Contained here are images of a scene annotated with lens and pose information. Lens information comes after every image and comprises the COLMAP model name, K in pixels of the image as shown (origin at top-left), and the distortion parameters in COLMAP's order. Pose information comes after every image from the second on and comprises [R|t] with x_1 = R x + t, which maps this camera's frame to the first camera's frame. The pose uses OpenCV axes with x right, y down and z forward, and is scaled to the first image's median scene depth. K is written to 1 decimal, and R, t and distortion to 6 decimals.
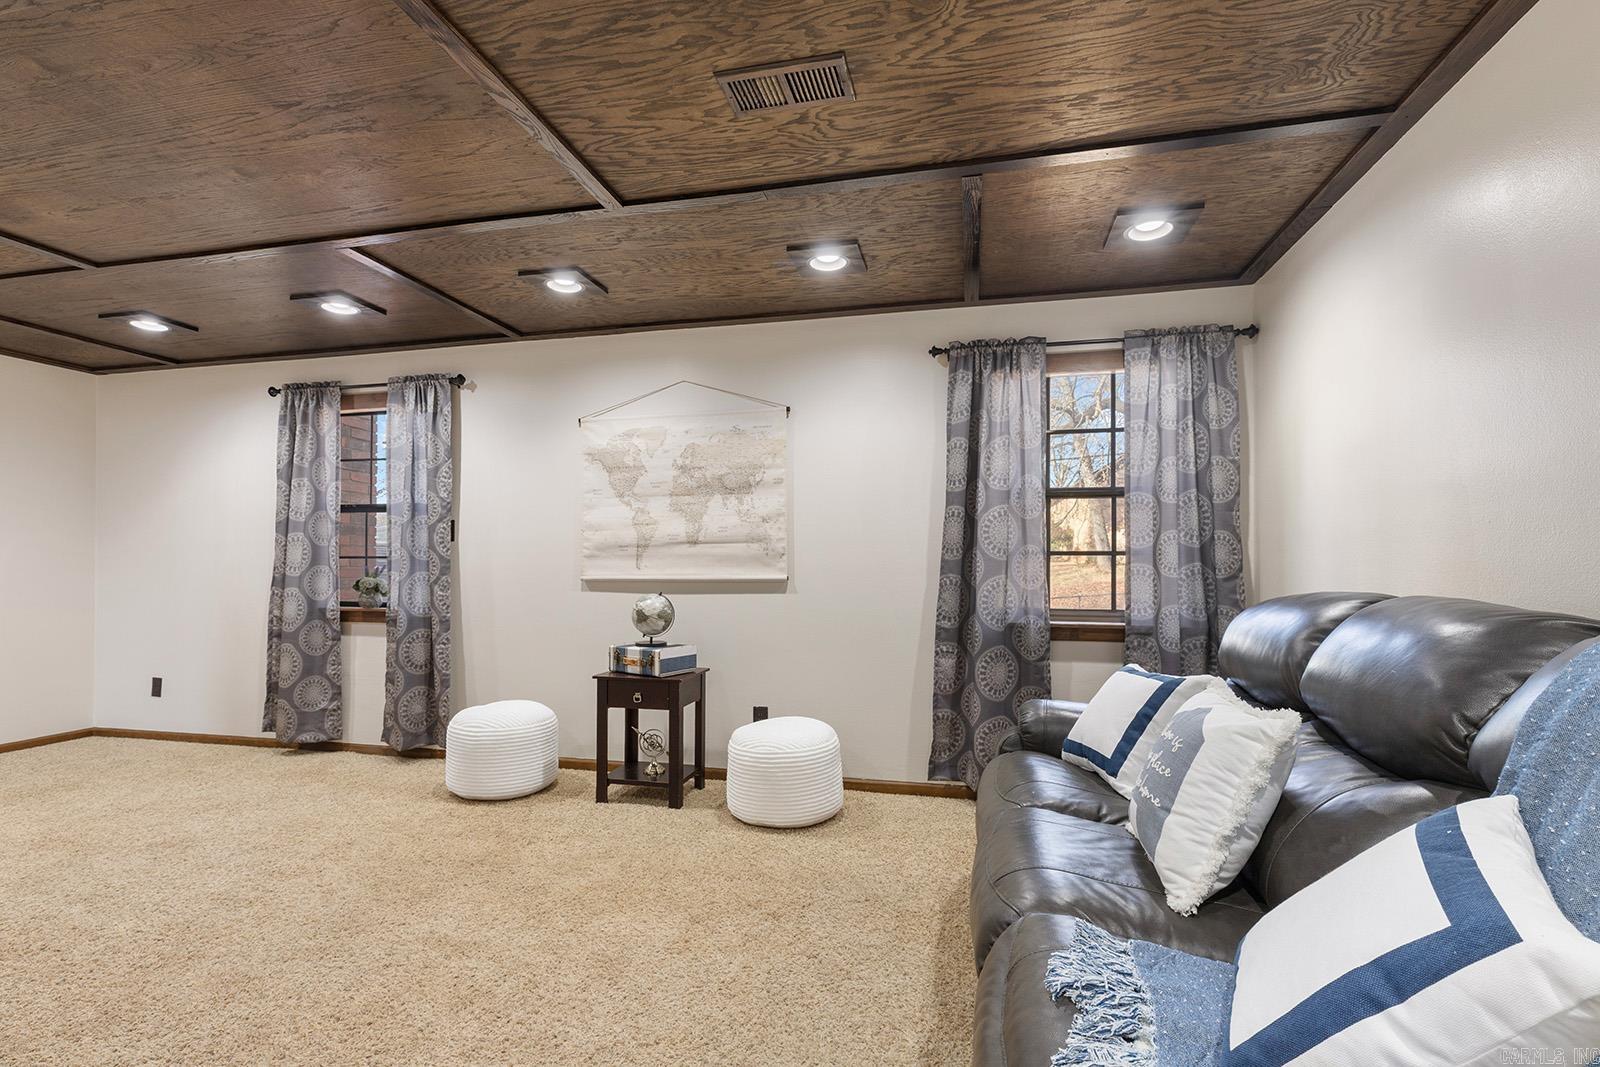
lens RADIAL K [[724.4, 0, 777.2], [0, 724.4, 560.1], [0, 0, 1]] dist [0.004774, -0.001269]
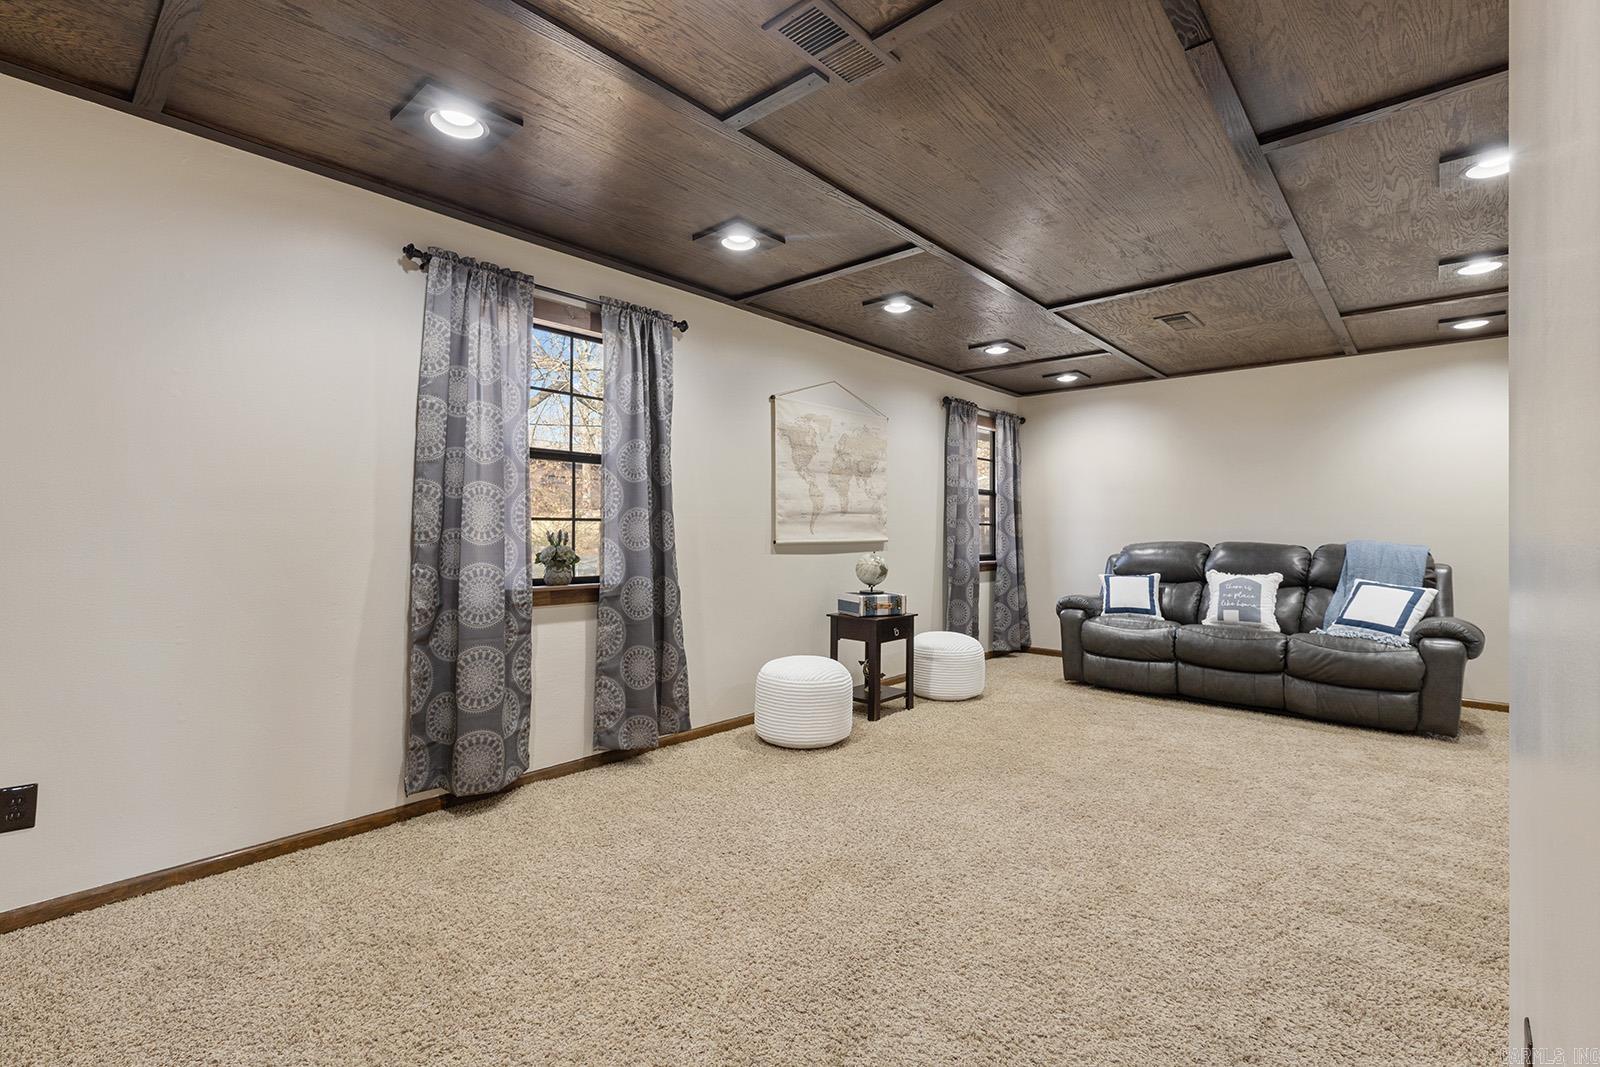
lens RADIAL K [[724.4, 0, 796.0], [0, 724.4, 523.8], [0, 0, 1]] dist [0.004774, -0.001269]
pose [[0.478040, 0.008783, 0.878294, -1.259980], [-0.010905, 0.999932, -0.004064, 0.001350], [-0.878270, -0.007635, 0.478103, 0.470682]]
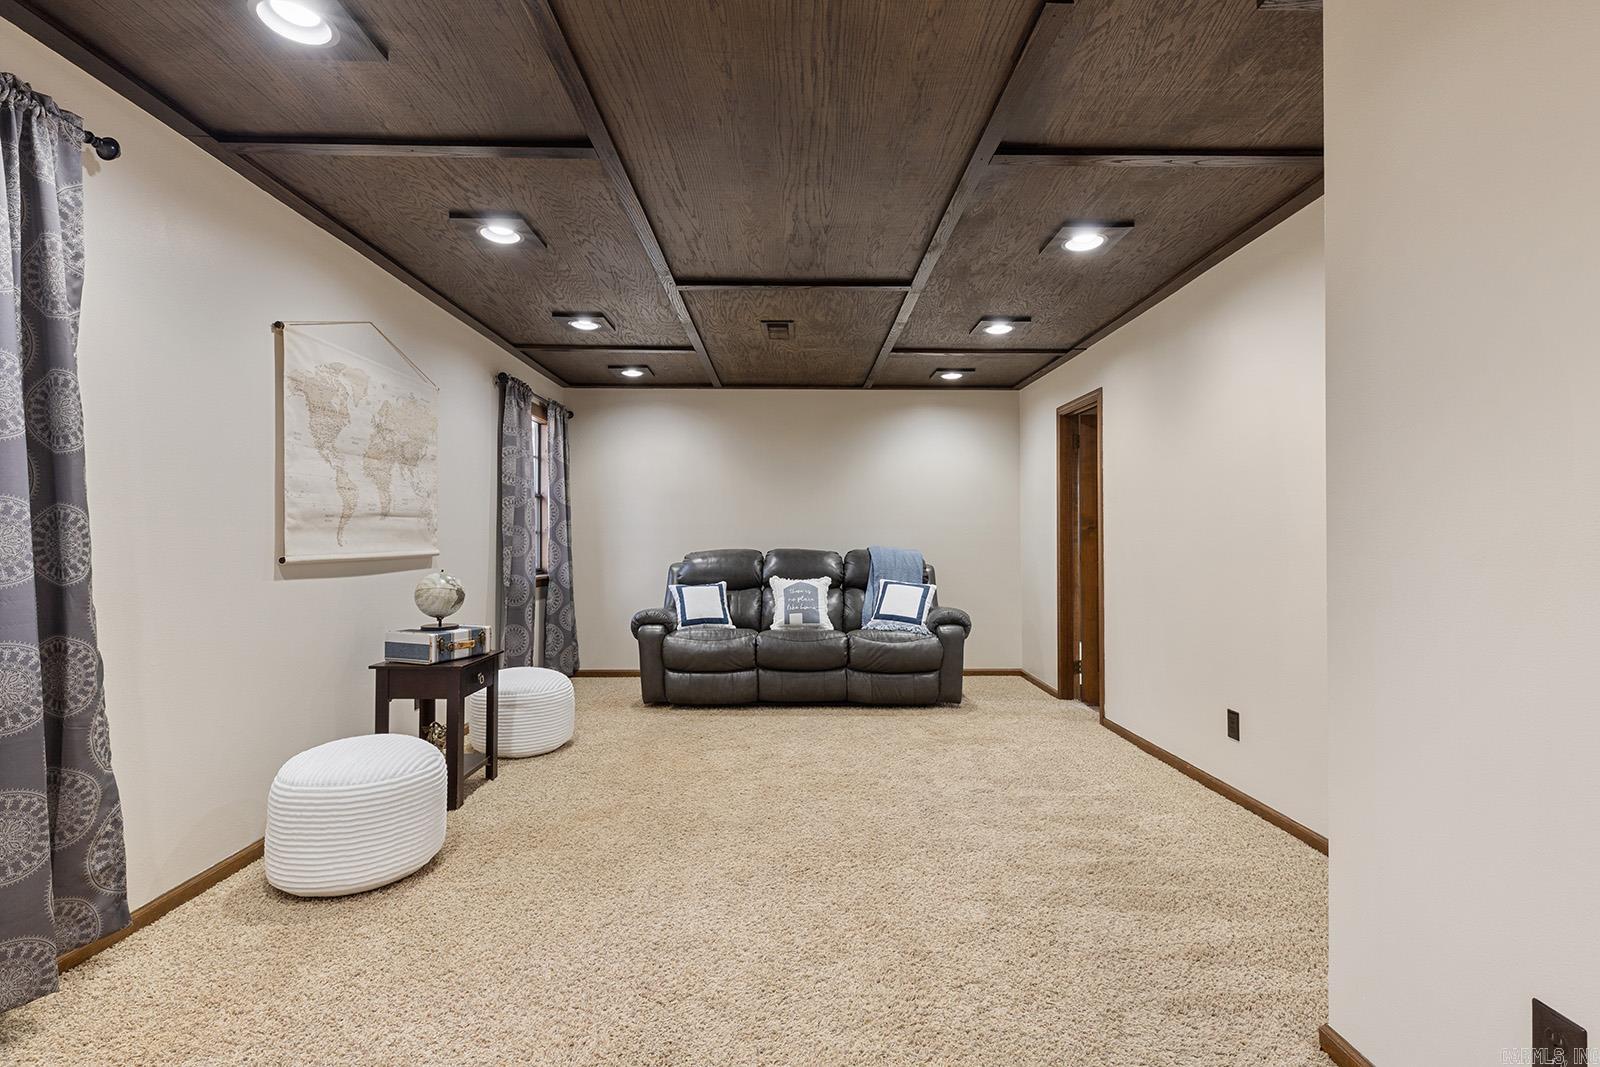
lens RADIAL K [[724.4, 0, 802.7], [0, 724.4, 532.0], [0, 0, 1]] dist [0.004774, -0.001269]
pose [[-0.251700, 0.007713, 0.967774, -1.085438], [-0.008131, 0.999916, -0.010084, 0.001328], [-0.967771, -0.010408, -0.251616, 0.732305]]
